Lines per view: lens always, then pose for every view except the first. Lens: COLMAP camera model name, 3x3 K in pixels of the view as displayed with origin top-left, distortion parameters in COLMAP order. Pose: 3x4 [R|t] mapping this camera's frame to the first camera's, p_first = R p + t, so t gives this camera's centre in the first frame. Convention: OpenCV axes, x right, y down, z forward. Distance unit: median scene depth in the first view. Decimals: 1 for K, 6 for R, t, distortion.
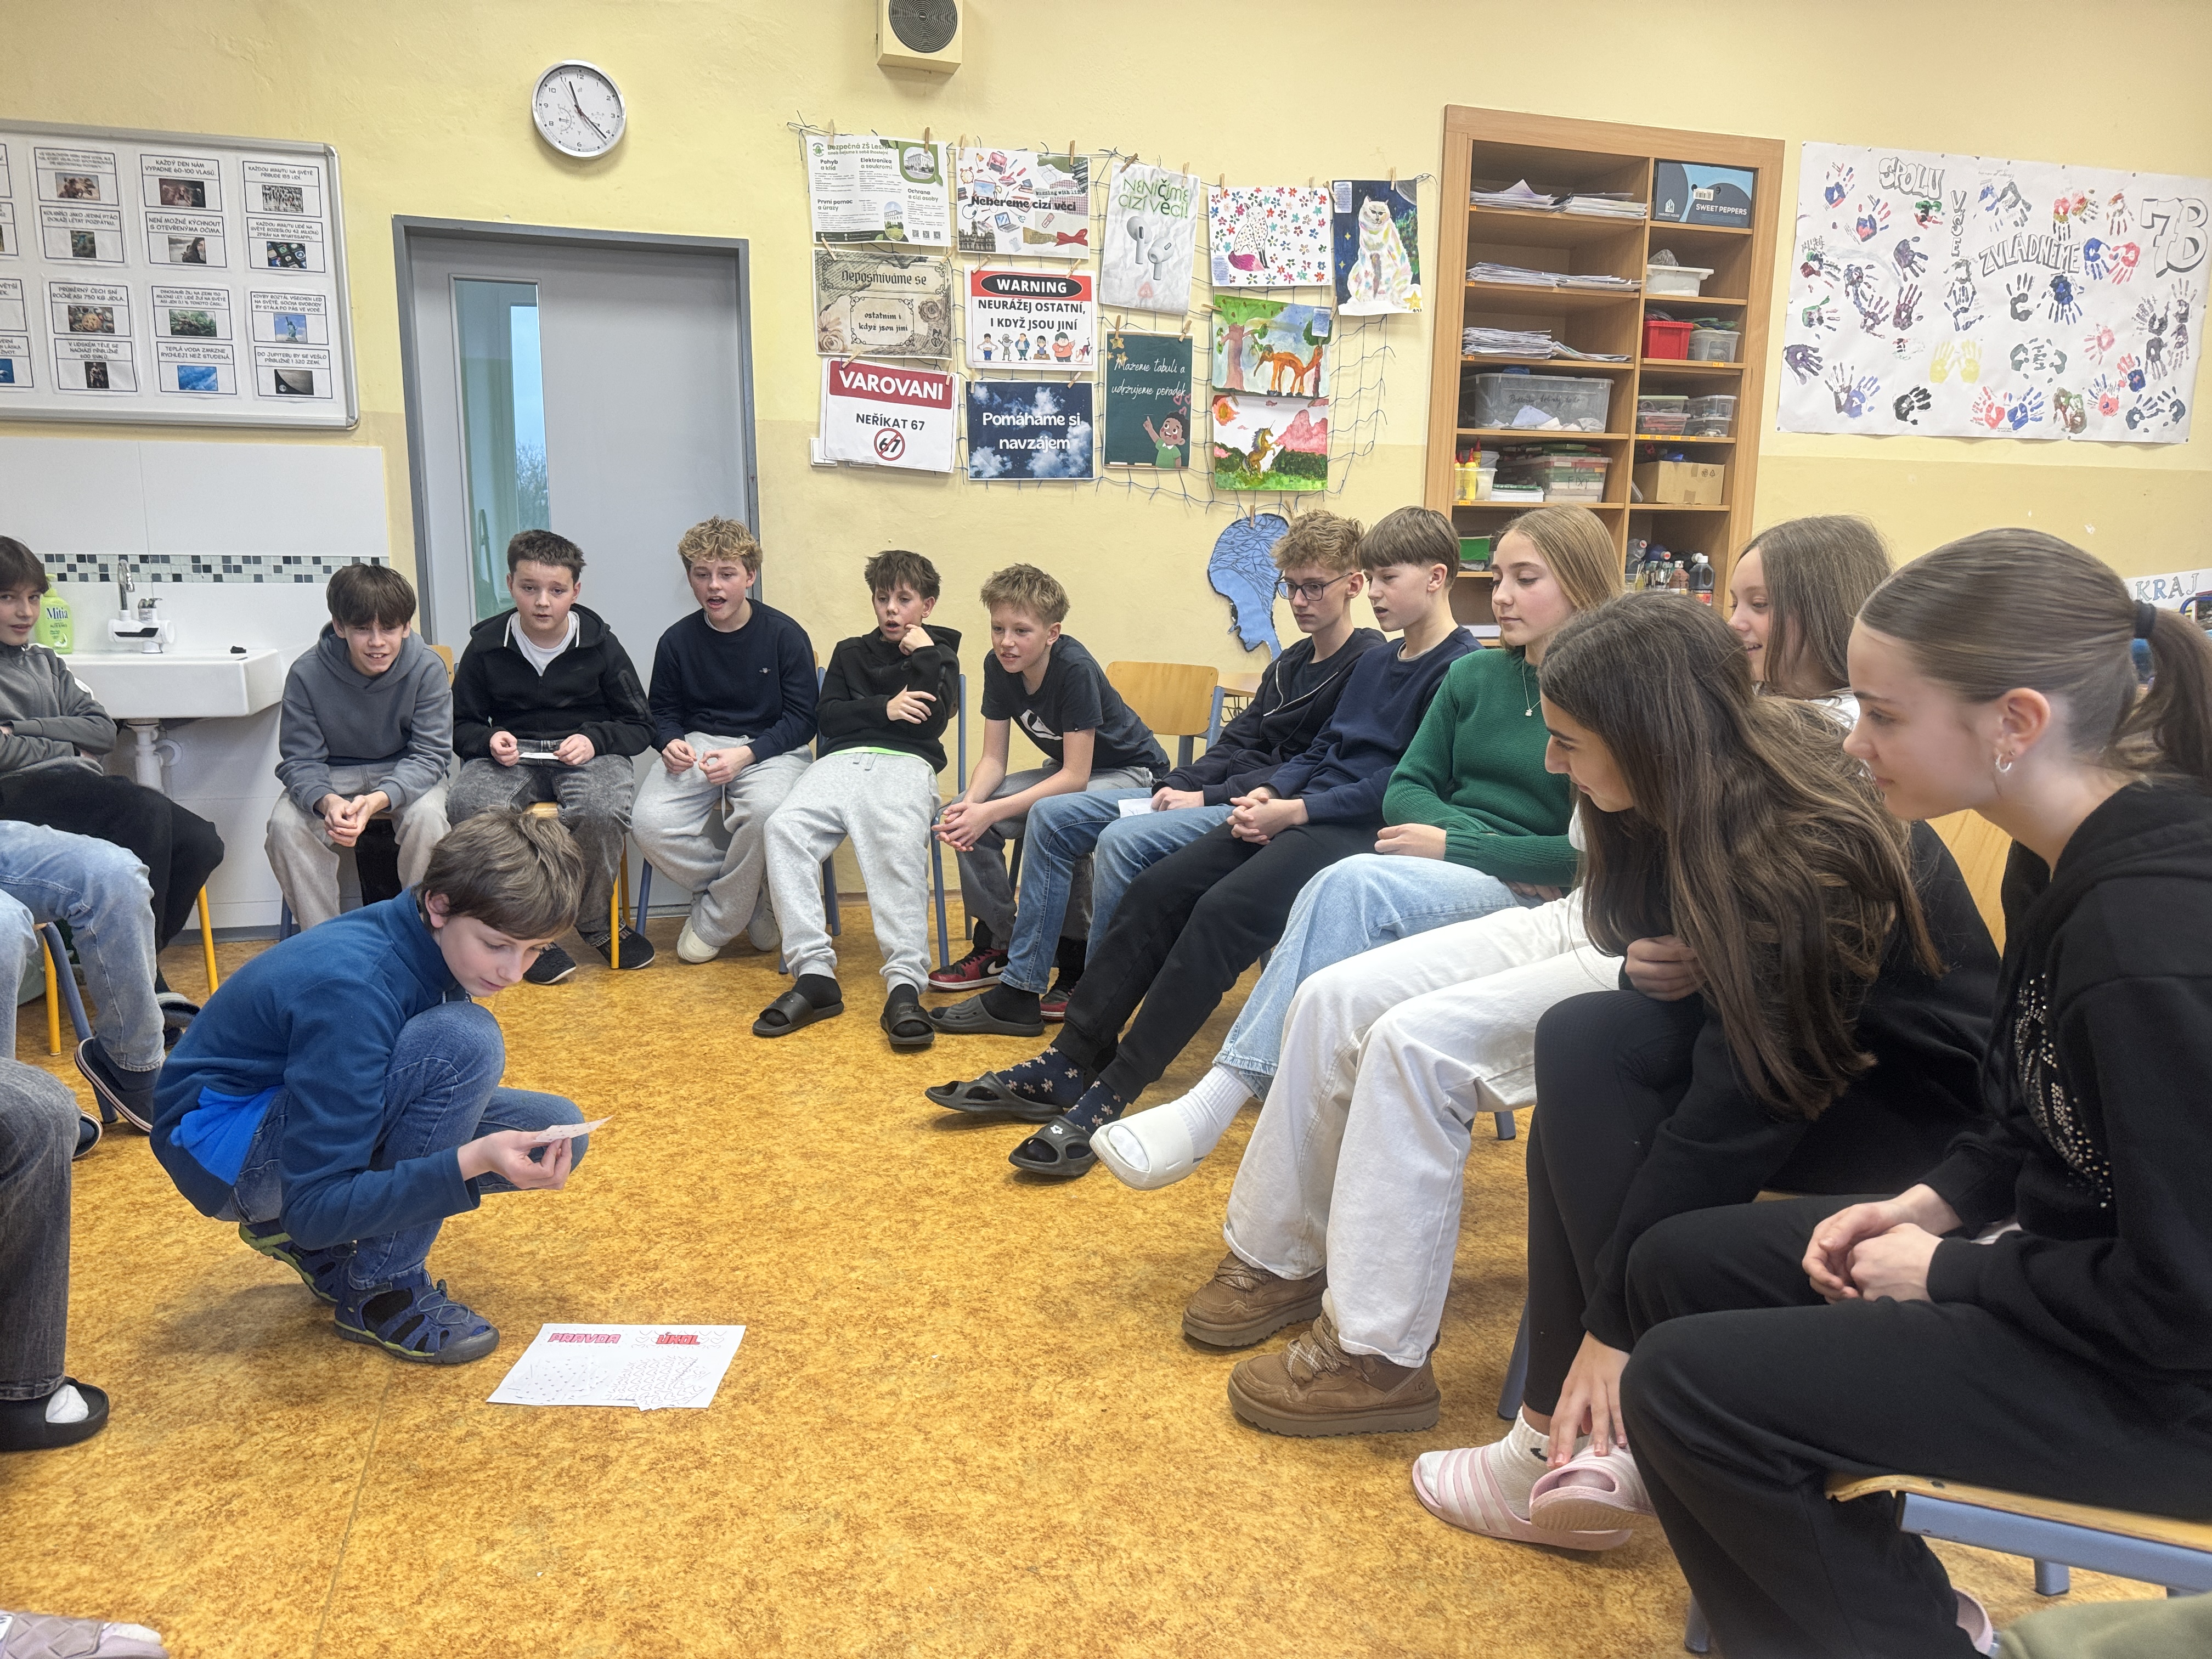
lens RADIAL K [[1508.4, 0, 1085.8], [0, 1508.4, 852.8], [0, 0, 1]] dist [0.016839, -0.024641]
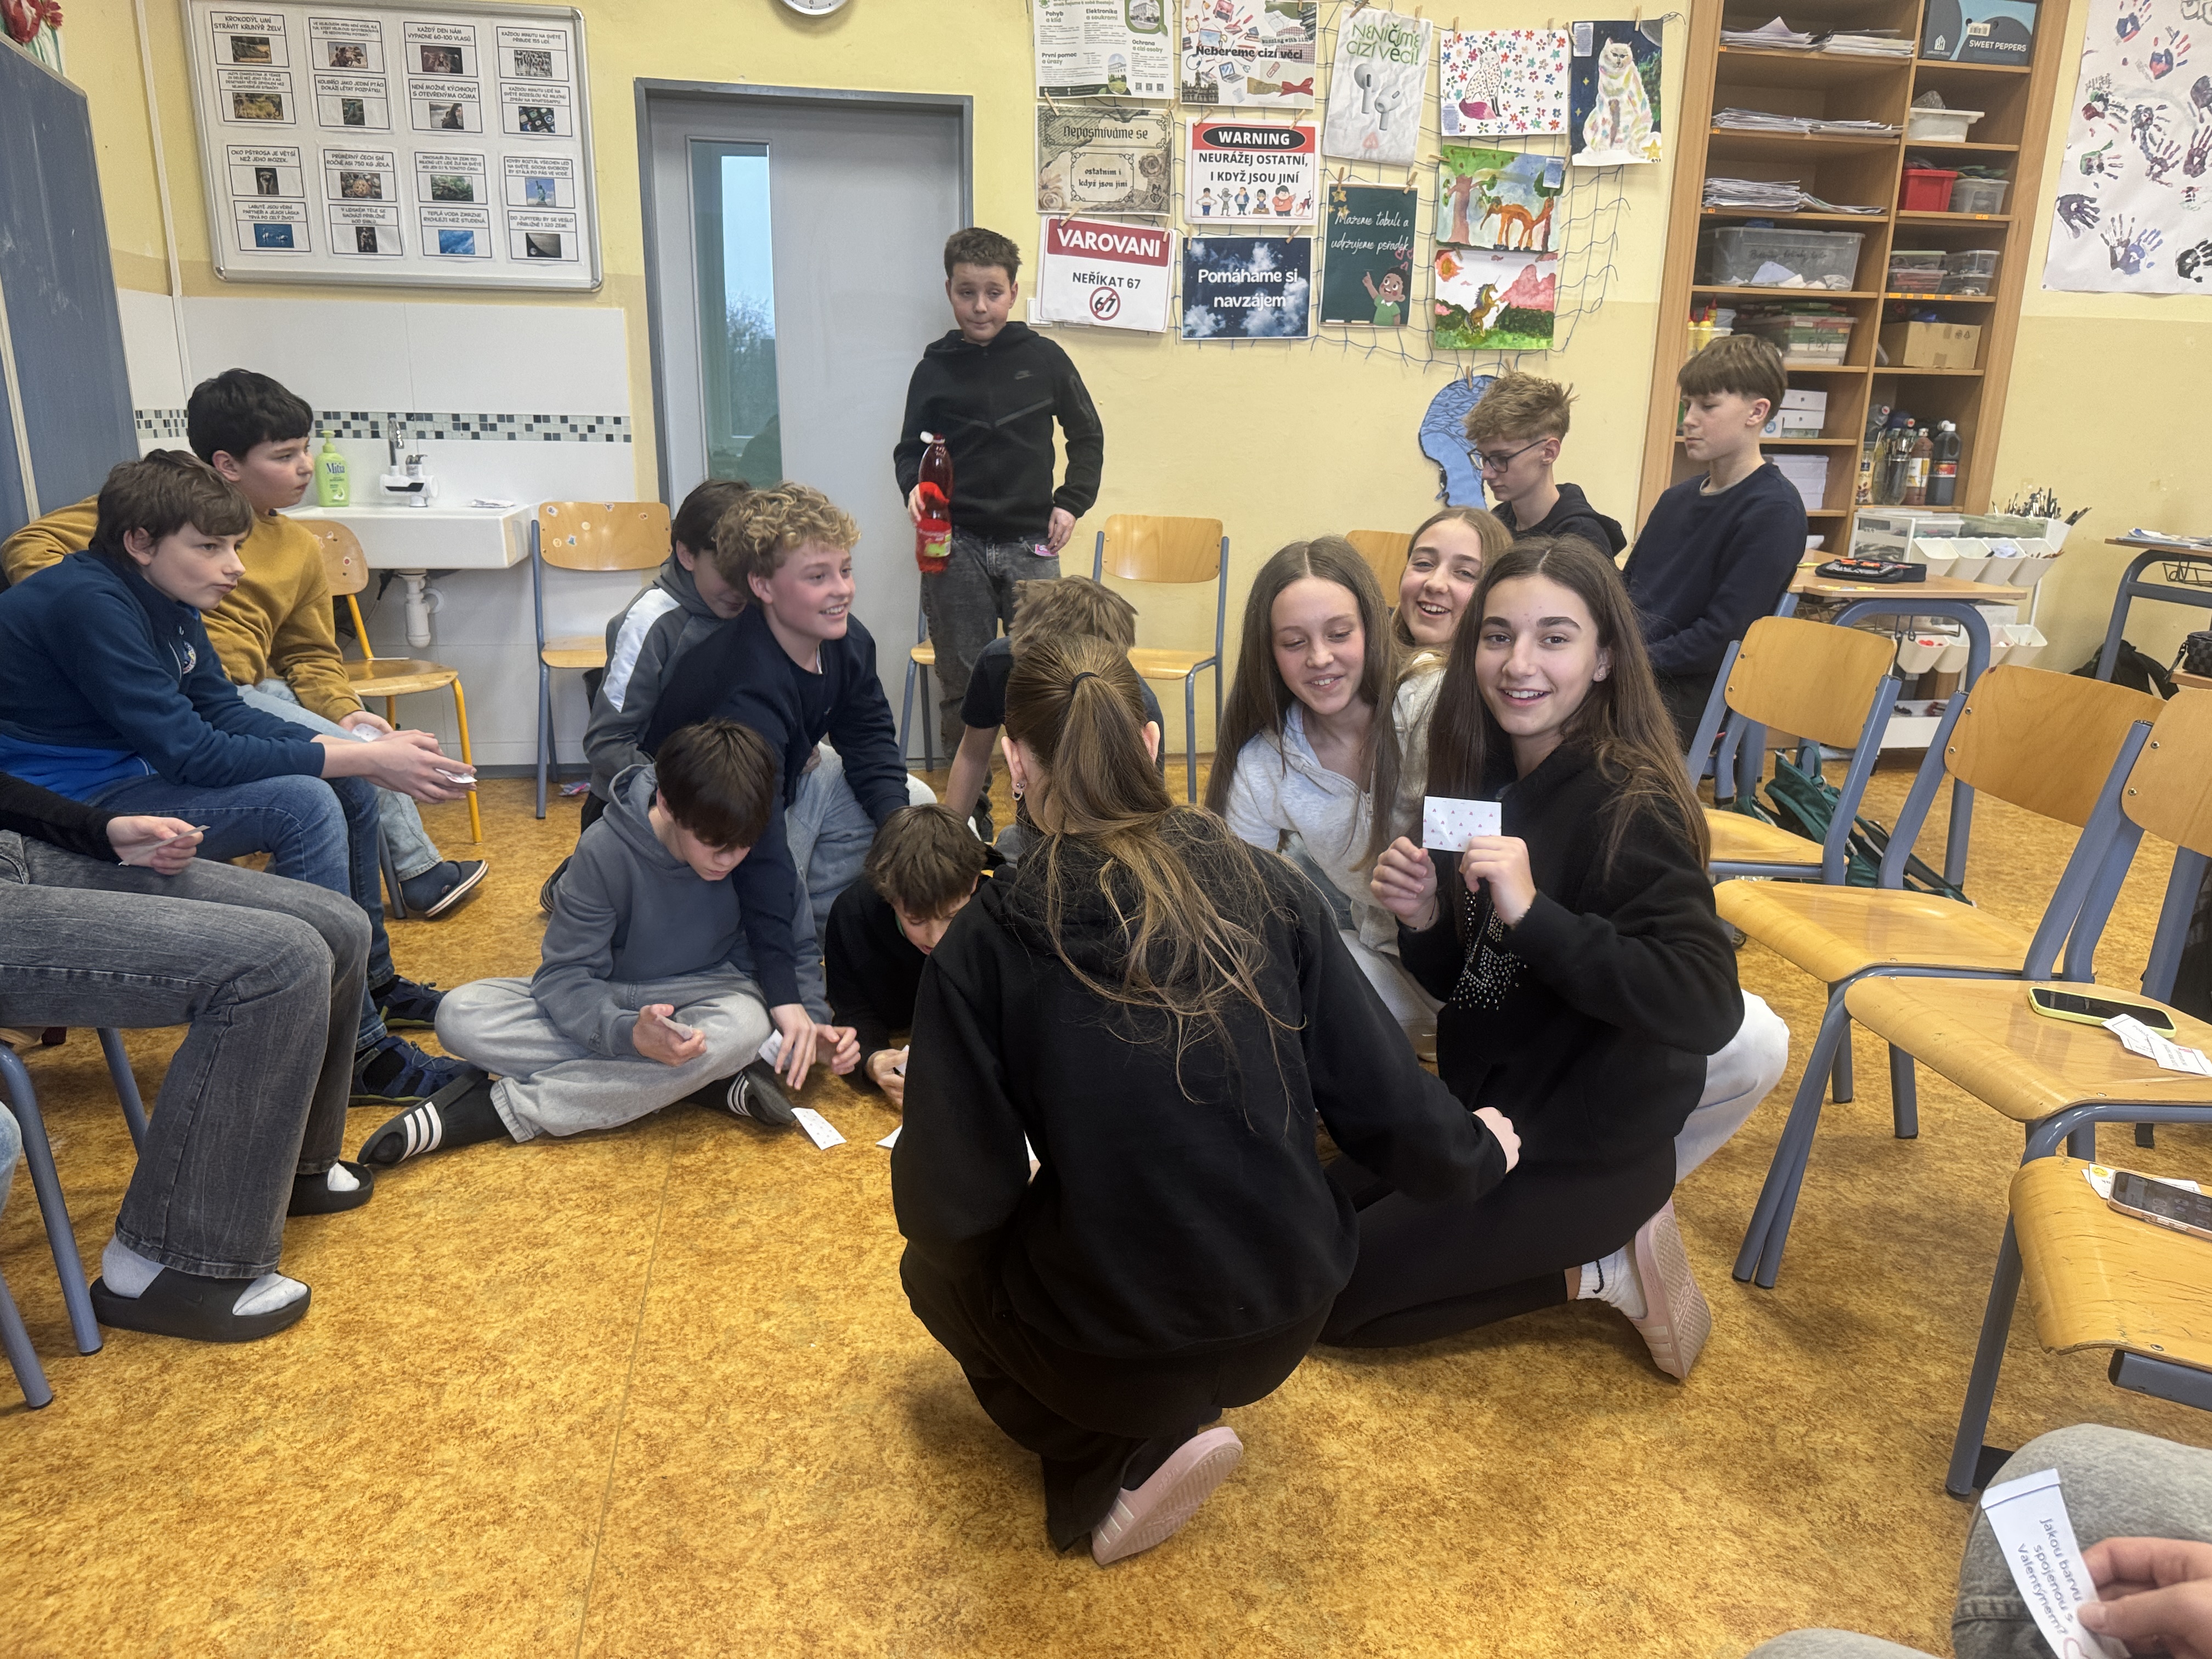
lens RADIAL K [[1519.4, 0, 1104.6], [0, 1519.4, 844.1], [0, 0, 1]] dist [0.001020, -0.007099]
pose [[0.993783, 0.037347, -0.104886, -0.013458], [-0.028200, 0.995776, 0.087380, -0.001999], [0.107706, -0.083879, 0.990638, -0.033321]]
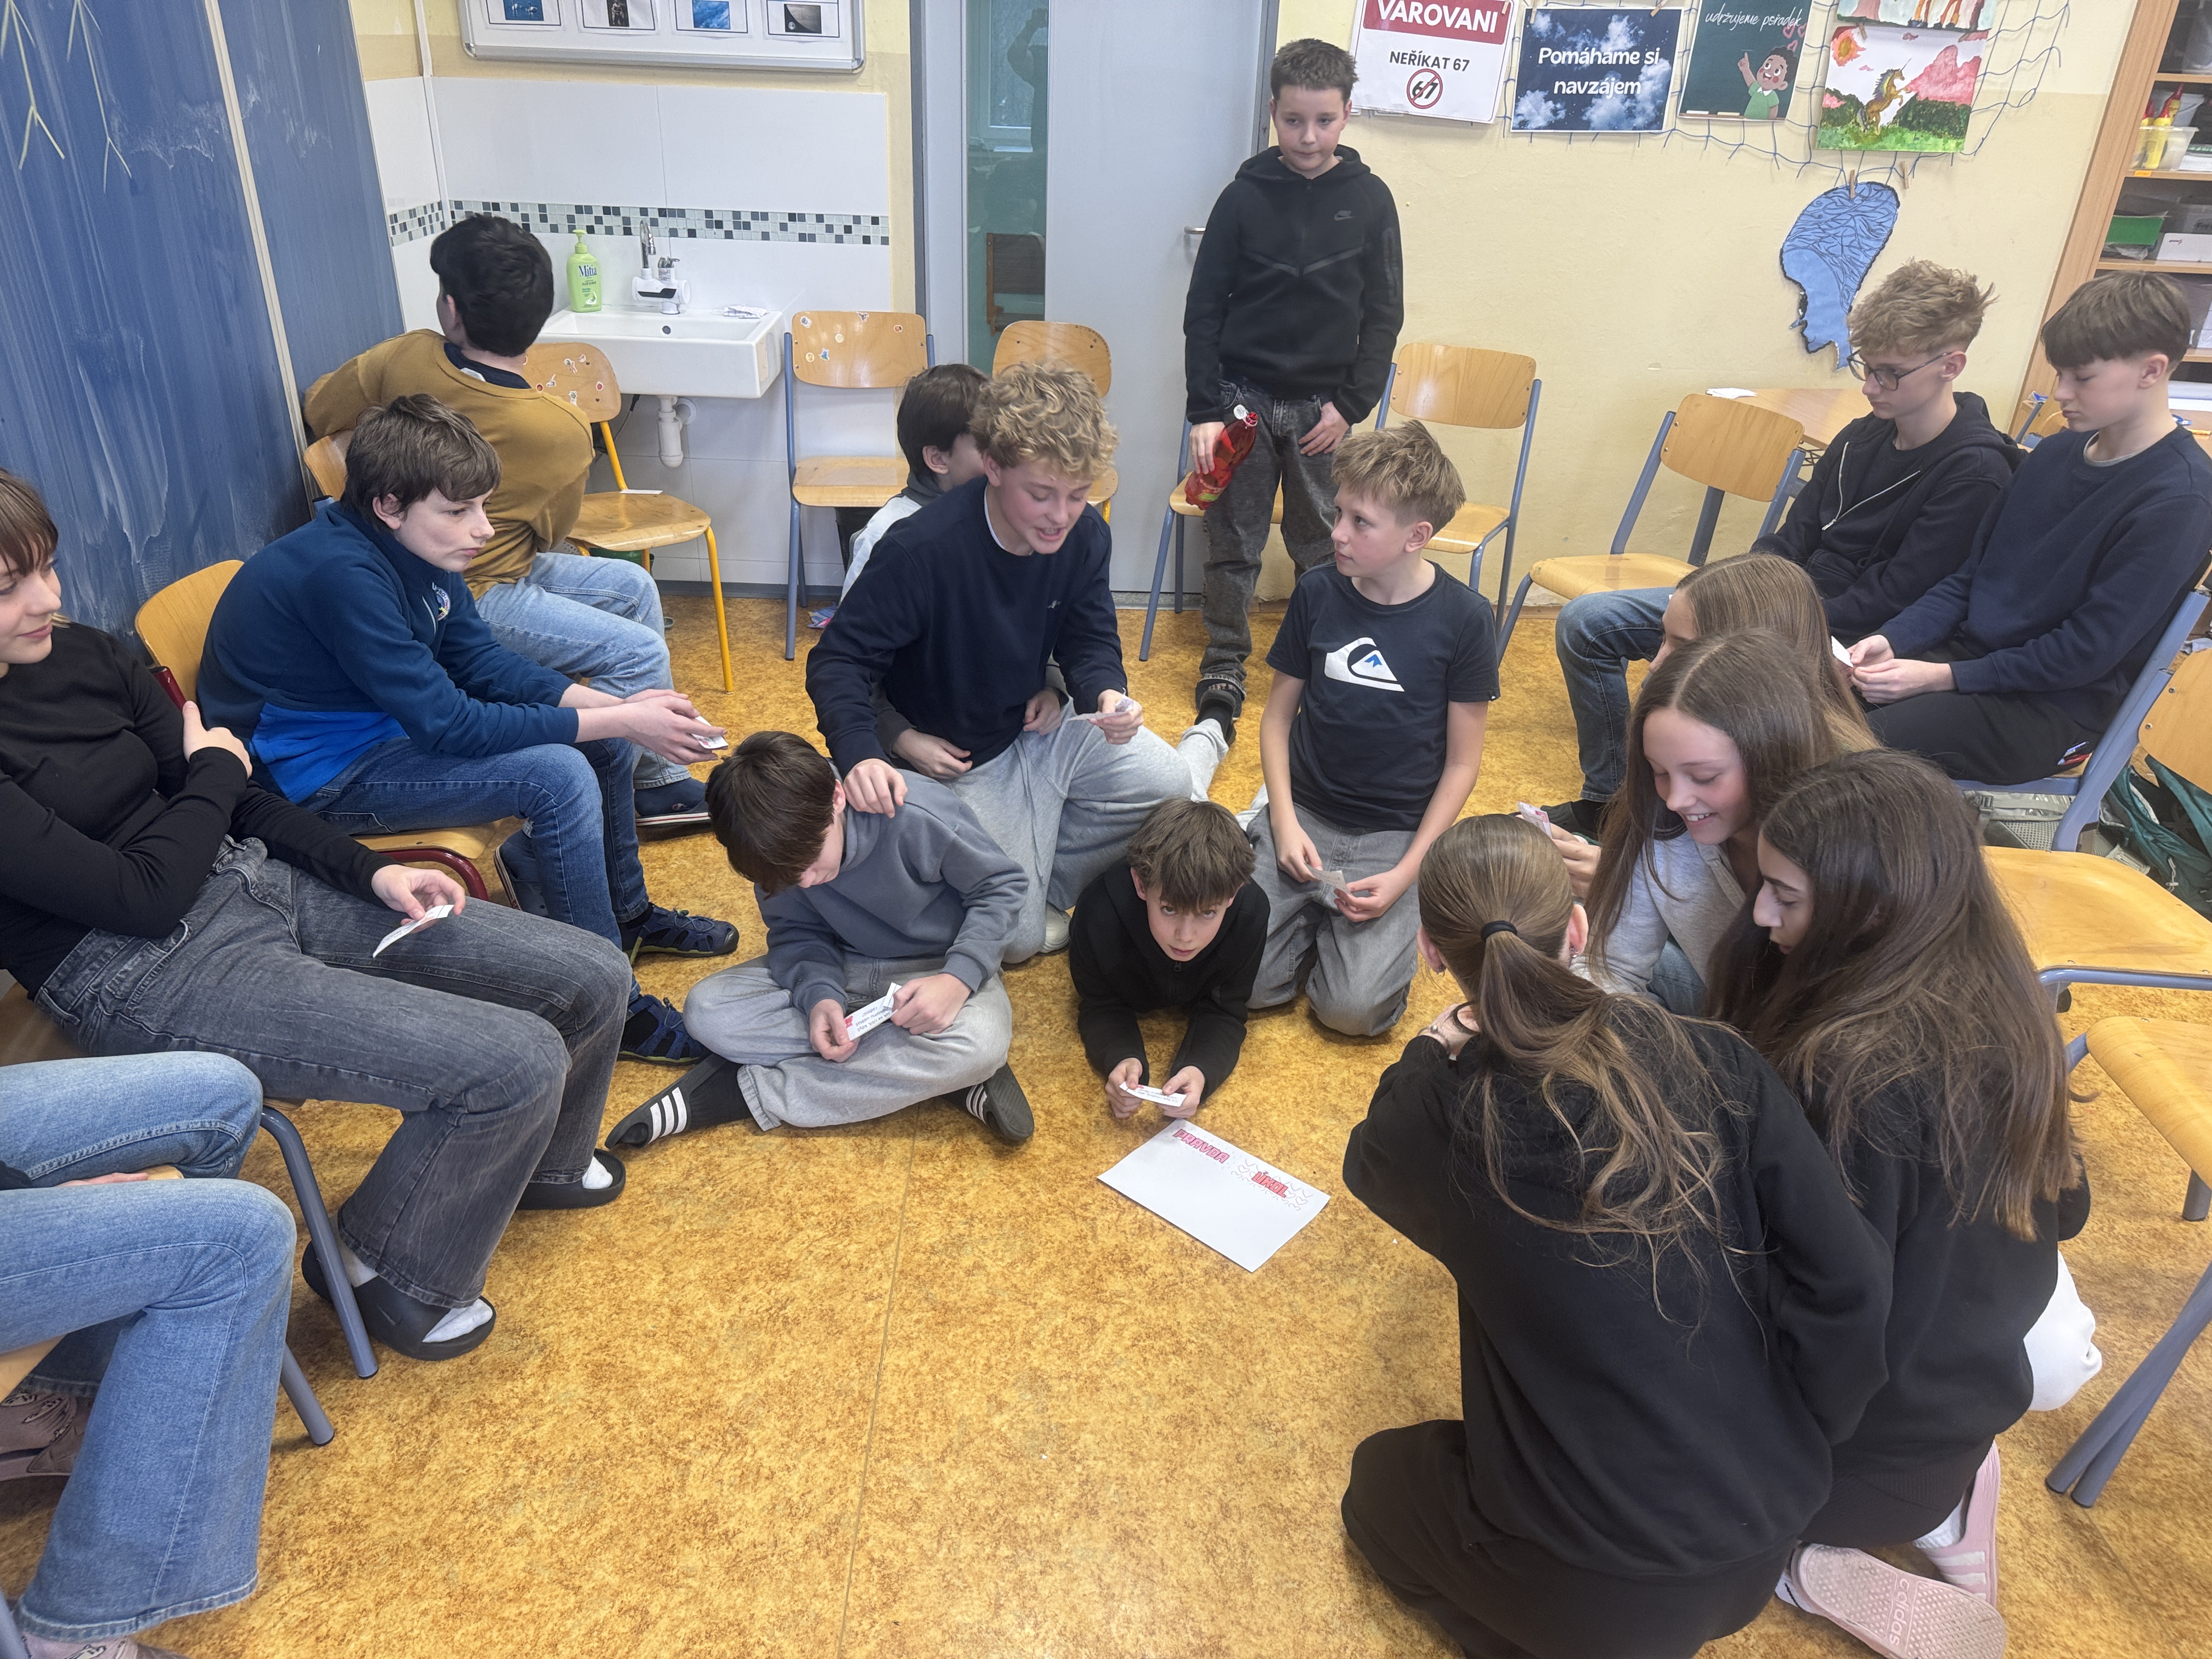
lens RADIAL K [[1526.0, 0, 1106.0], [0, 1526.0, 829.5], [0, 0, 1]] dist [0.035076, -0.042478]
pose [[0.962167, 0.145611, -0.230287, -0.048419], [-0.076070, 0.955168, 0.286124, -0.120975], [0.261626, -0.257782, 0.930108, 0.027872]]
